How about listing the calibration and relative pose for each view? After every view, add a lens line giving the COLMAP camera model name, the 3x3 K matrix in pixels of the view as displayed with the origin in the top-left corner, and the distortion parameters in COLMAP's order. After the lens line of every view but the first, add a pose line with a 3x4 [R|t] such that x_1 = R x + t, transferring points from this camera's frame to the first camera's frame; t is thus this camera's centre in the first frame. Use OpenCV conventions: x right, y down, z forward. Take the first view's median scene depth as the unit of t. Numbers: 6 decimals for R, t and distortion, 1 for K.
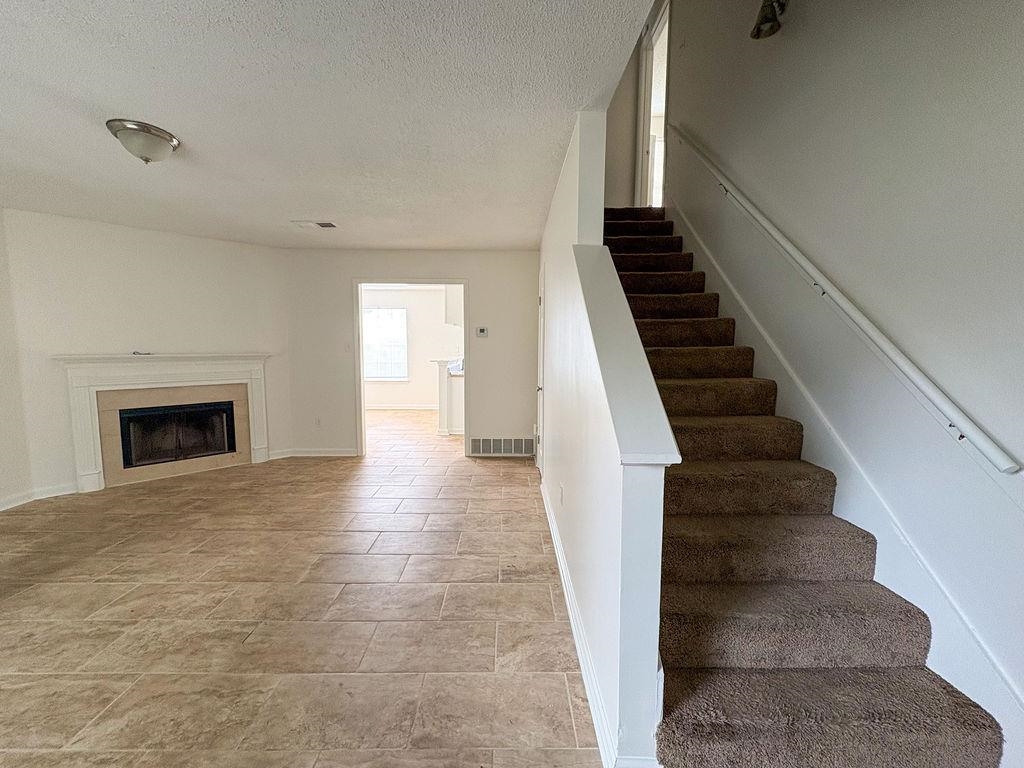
lens RADIAL K [[416.0, 0, 511.7], [0, 416.0, 382.7], [0, 0, 1]] dist [-0.001210, 0.000198]
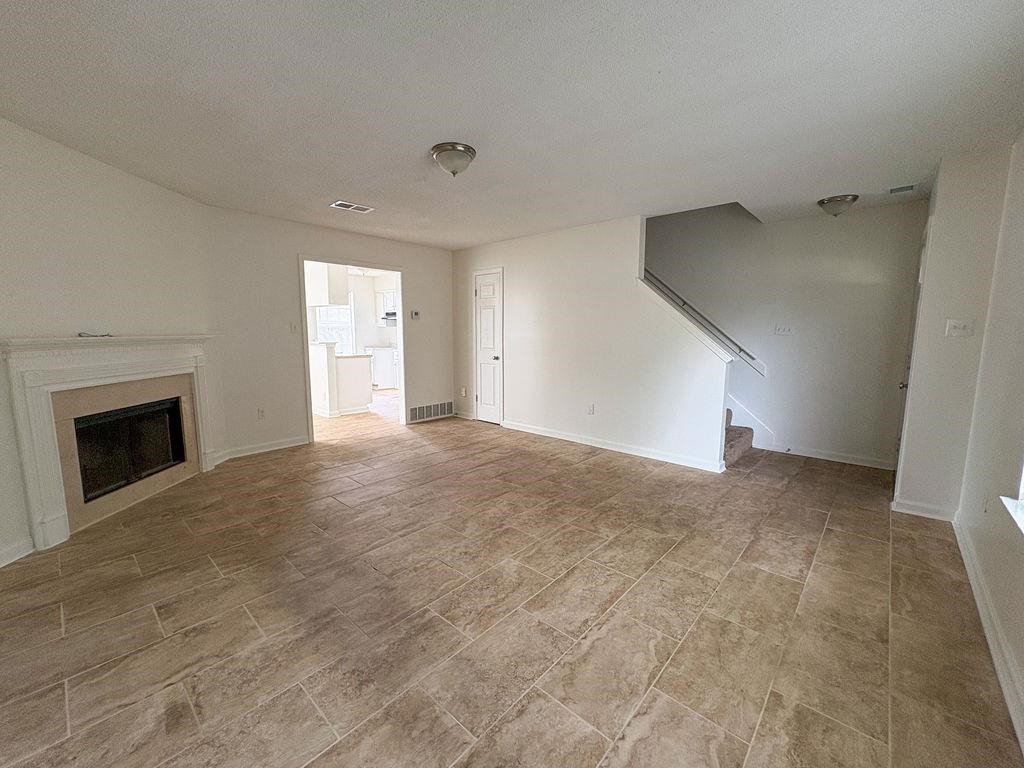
lens RADIAL K [[416.0, 0, 511.7], [0, 416.0, 382.7], [0, 0, 1]] dist [-0.001210, 0.000198]
pose [[0.678533, -0.093528, 0.728592, -1.018539], [0.066255, 0.995611, 0.066103, 0.009661], [-0.731576, 0.003420, 0.681751, 0.016070]]
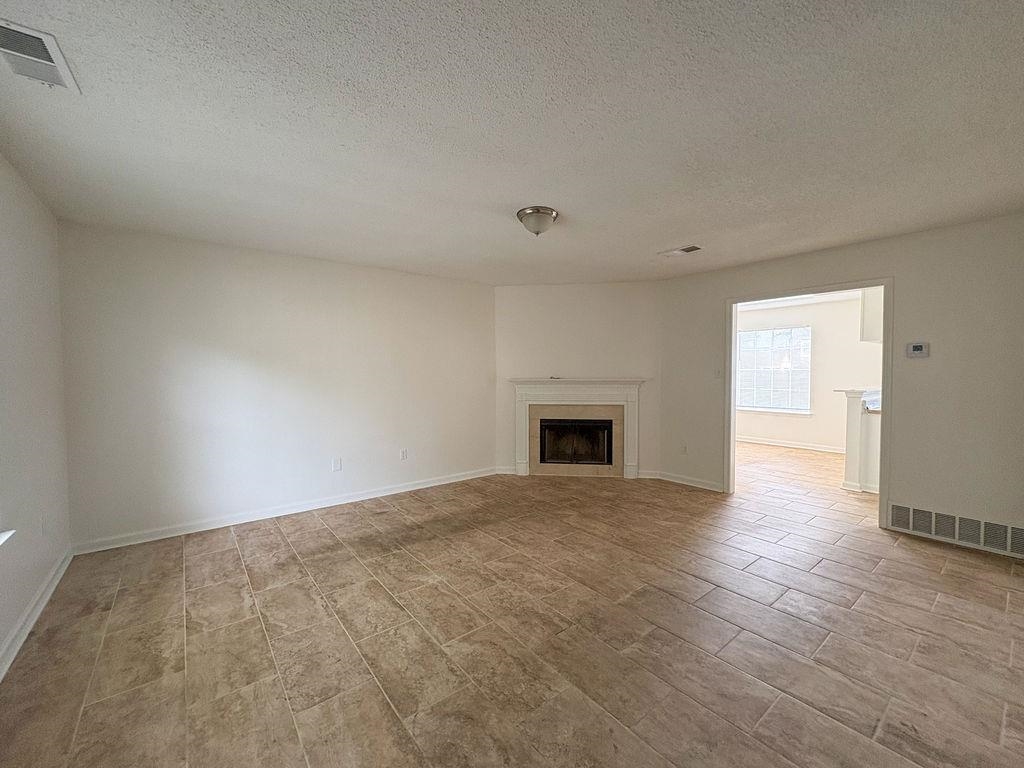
lens RADIAL K [[416.0, 0, 511.7], [0, 416.0, 382.7], [0, 0, 1]] dist [-0.001210, 0.000198]
pose [[0.612897, 0.015369, -0.790014, 0.080748], [-0.065819, 0.997329, -0.031661, -0.004730], [0.787417, 0.071403, 0.612271, 0.088836]]
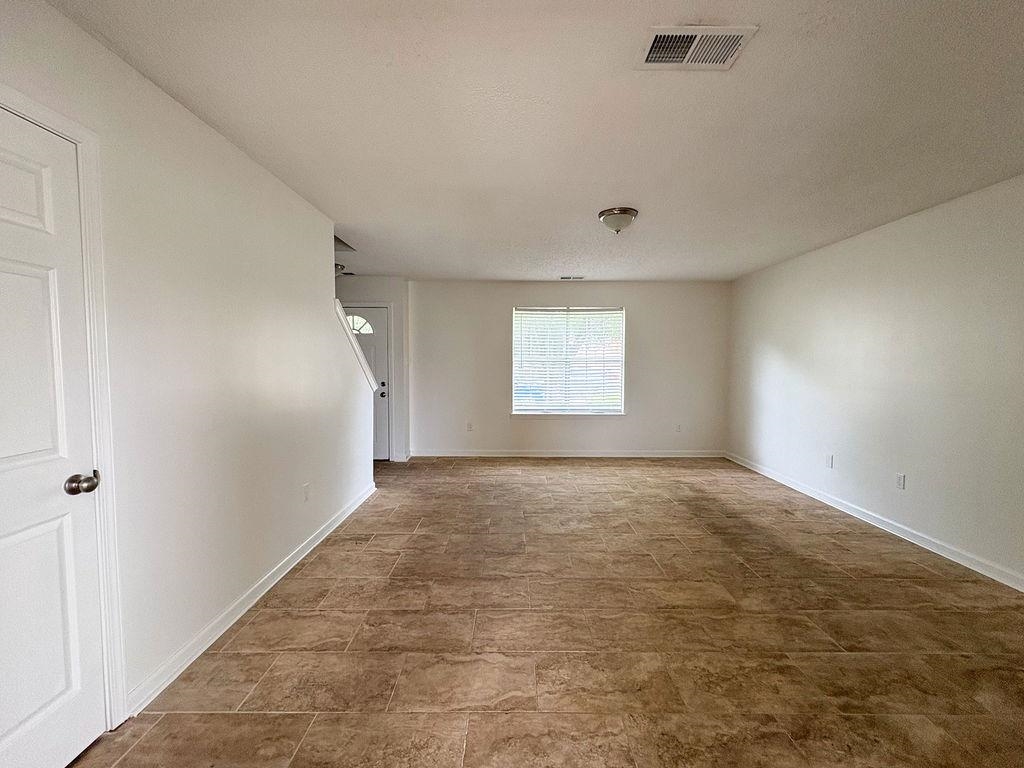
lens RADIAL K [[416.0, 0, 511.7], [0, 416.0, 382.7], [0, 0, 1]] dist [-0.001210, 0.000198]
pose [[-0.999897, -0.008078, 0.011888, -0.314965], [-0.006277, 0.989504, 0.144369, -0.132048], [-0.012930, 0.144280, -0.989452, 1.472648]]
